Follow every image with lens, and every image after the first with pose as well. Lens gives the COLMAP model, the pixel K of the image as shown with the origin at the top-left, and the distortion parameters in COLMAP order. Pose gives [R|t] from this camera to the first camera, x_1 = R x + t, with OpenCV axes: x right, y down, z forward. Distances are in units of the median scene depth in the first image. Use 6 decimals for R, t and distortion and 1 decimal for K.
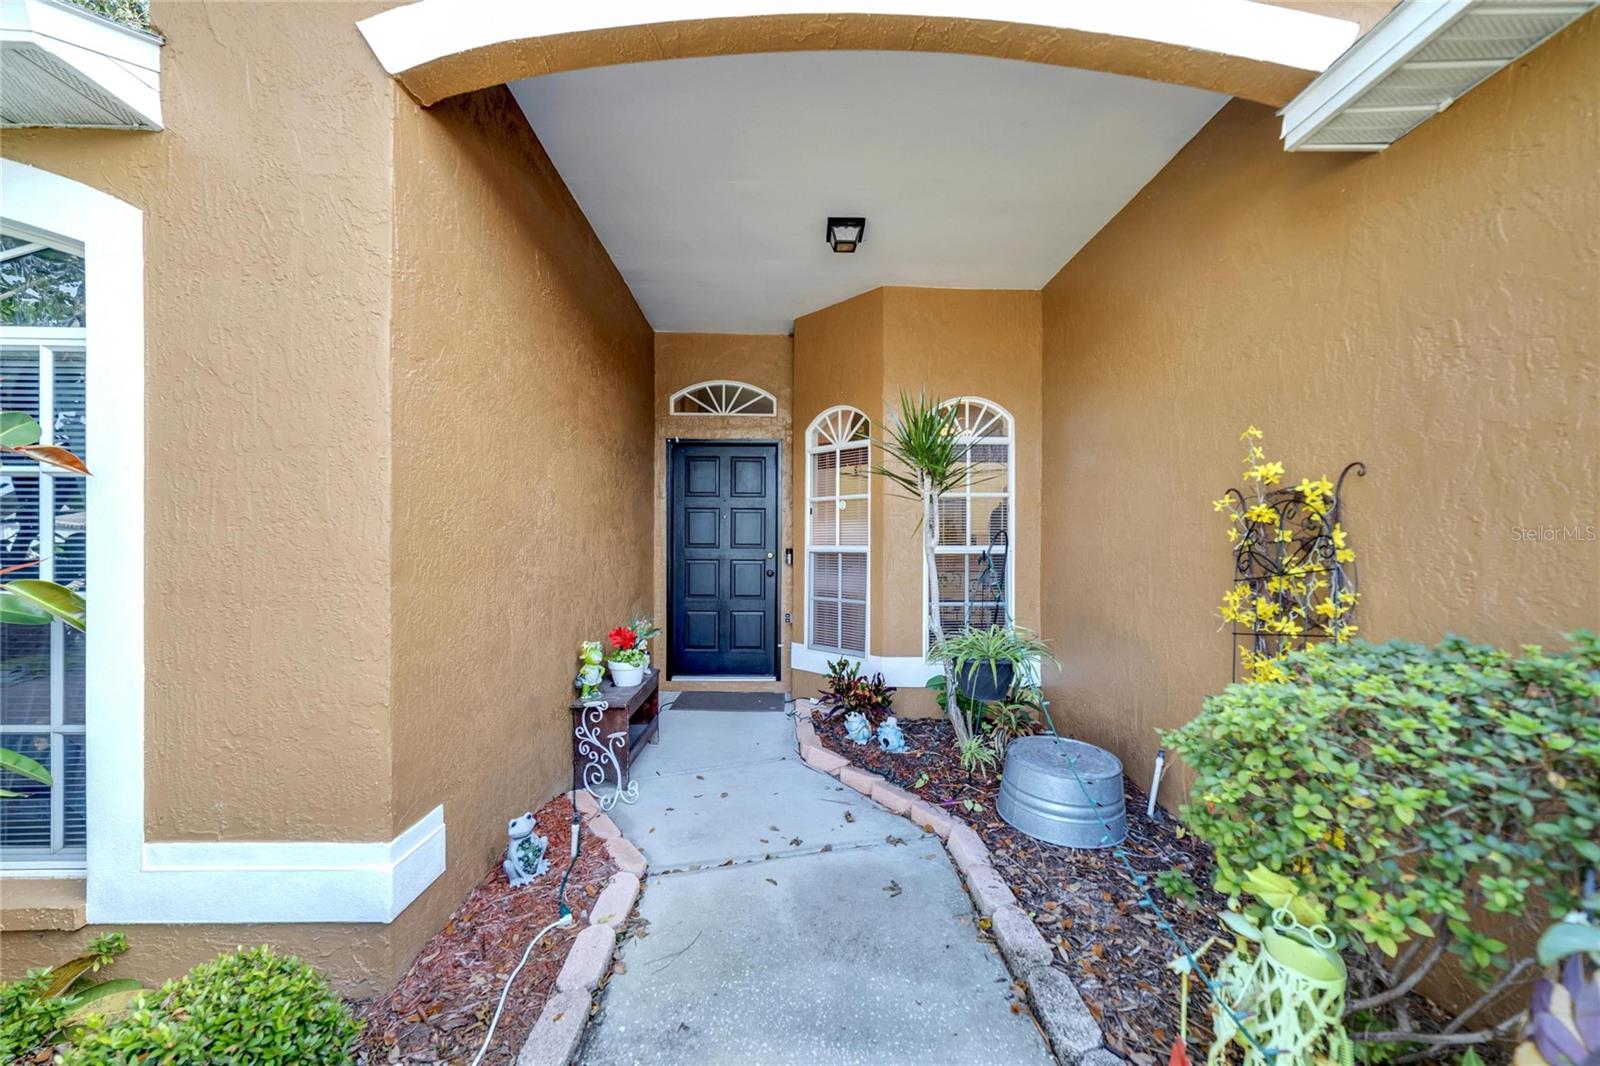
lens RADIAL K [[611.8, 0, 796.9], [0, 611.8, 544.4], [0, 0, 1]] dist [0.000046, 0.000560]
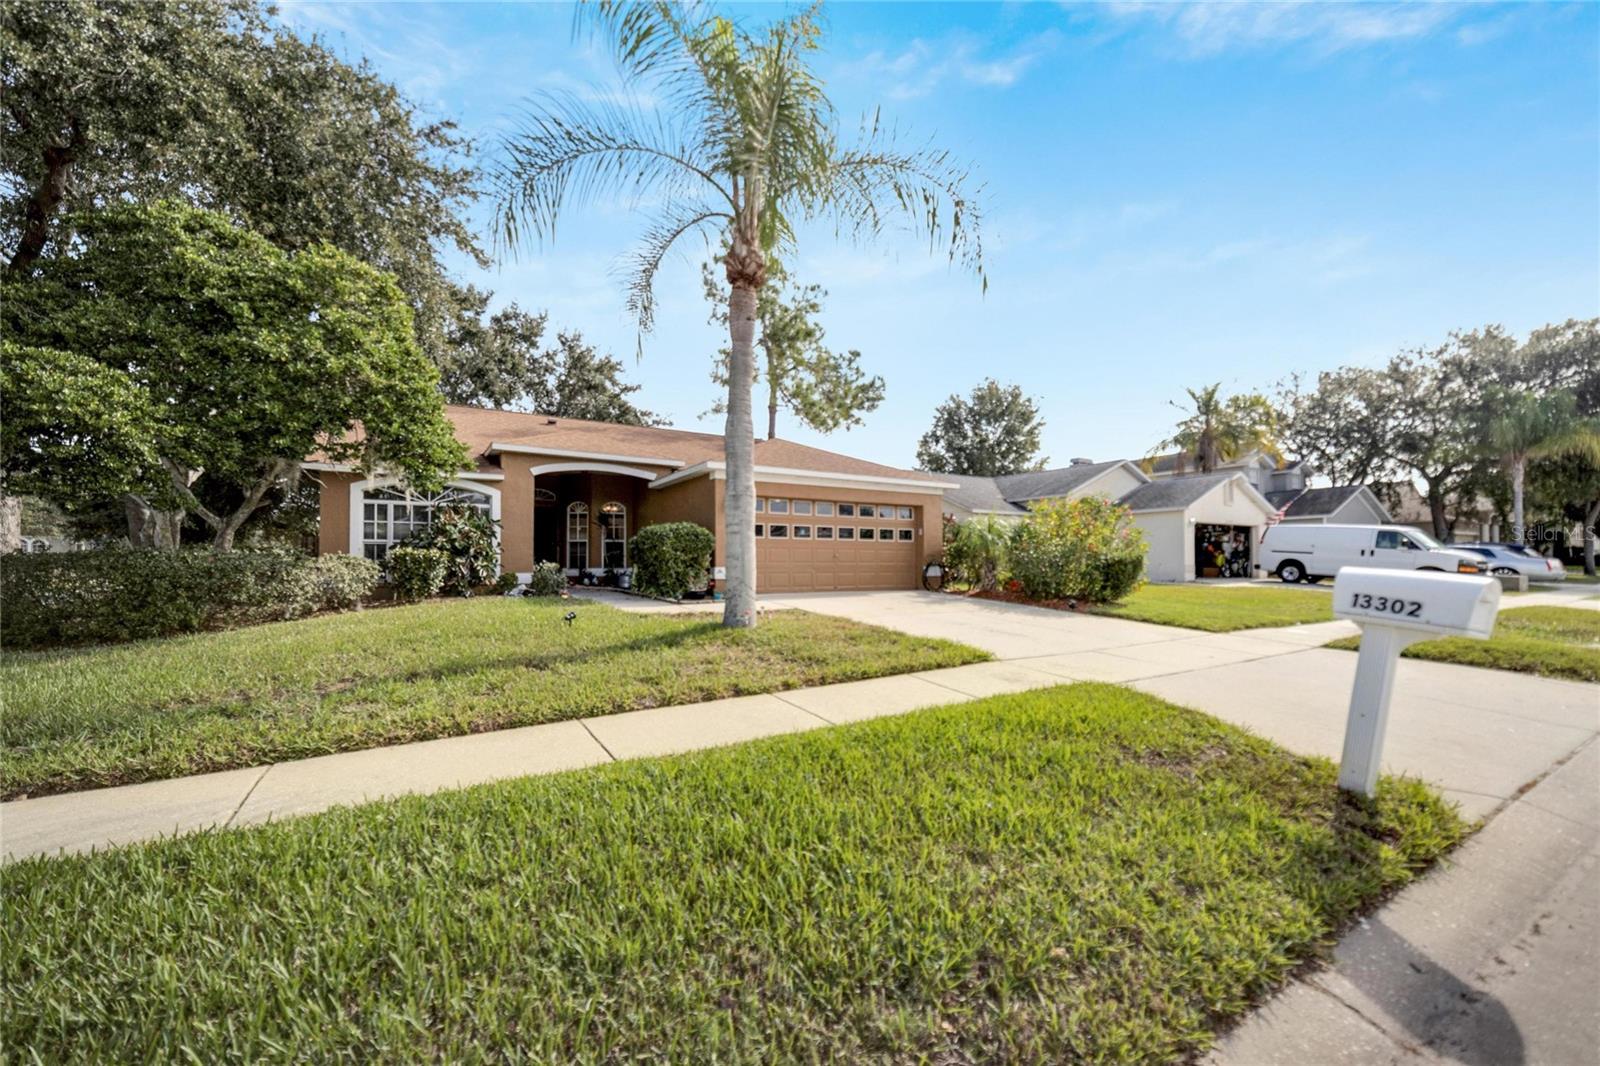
lens RADIAL K [[611.8, 0, 796.9], [0, 611.8, 544.4], [0, 0, 1]] dist [0.000046, 0.000560]
pose [[0.865910, 0.010835, 0.500082, -0.662761], [0.002876, 0.999641, -0.026637, 0.135109], [-0.500192, 0.024504, 0.865568, -2.980974]]
